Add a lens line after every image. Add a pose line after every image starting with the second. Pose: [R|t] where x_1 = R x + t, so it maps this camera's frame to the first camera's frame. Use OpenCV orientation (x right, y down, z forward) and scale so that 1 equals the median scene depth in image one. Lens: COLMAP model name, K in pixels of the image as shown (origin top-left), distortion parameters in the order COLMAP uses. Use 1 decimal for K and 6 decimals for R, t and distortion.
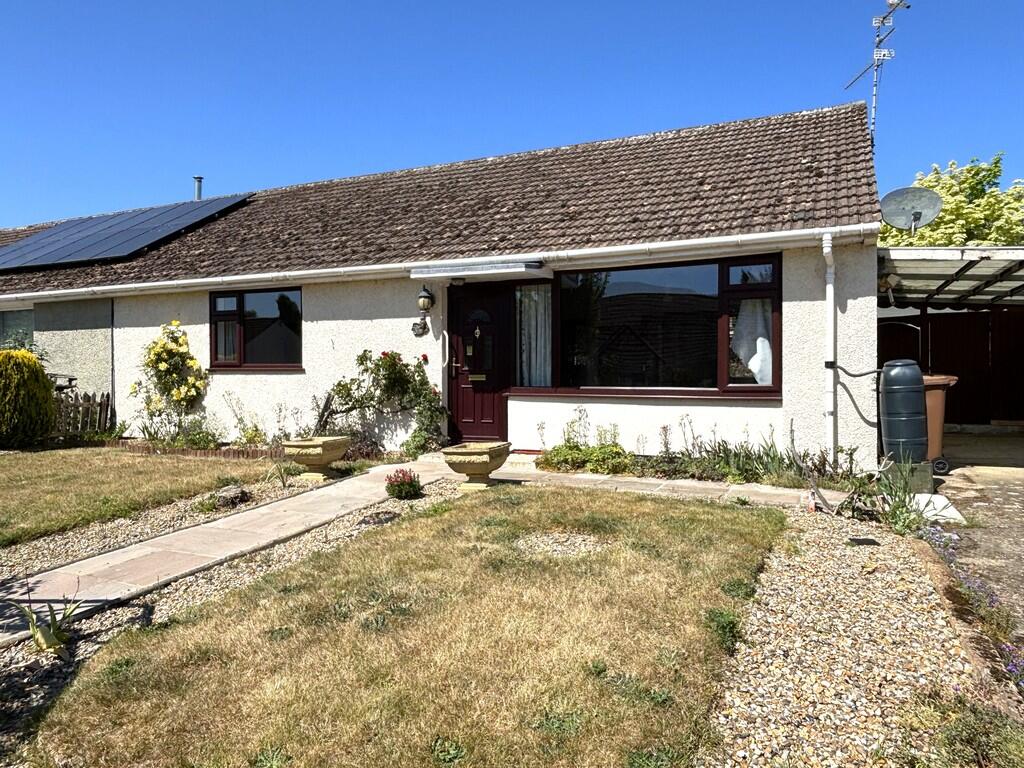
lens RADIAL K [[692.0, 0, 512.0], [0, 692.0, 384.0], [0, 0, 1]] dist [0.001879, 0.001336]
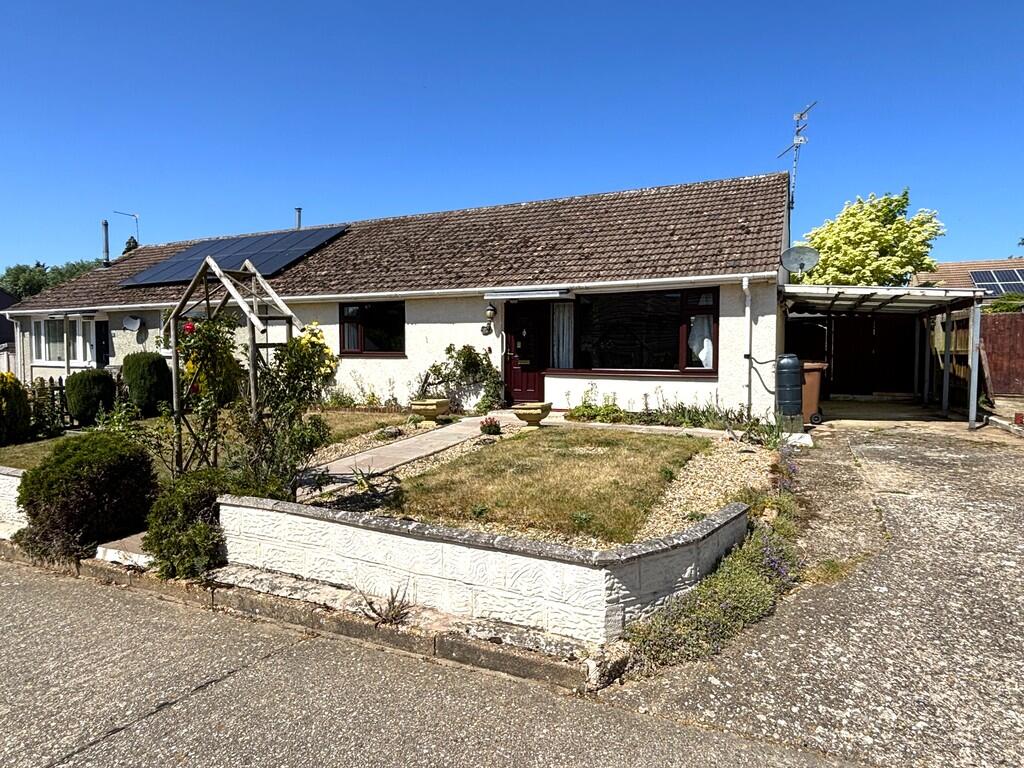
lens RADIAL K [[586.2, 0, 512.0], [0, 586.2, 384.0], [0, 0, 1]] dist [0.004836, -0.000286]
pose [[0.999926, 0.004510, -0.011326, -0.062075], [-0.004097, 0.999334, 0.036254, -0.007939], [0.011482, -0.036205, 0.999278, -0.303948]]
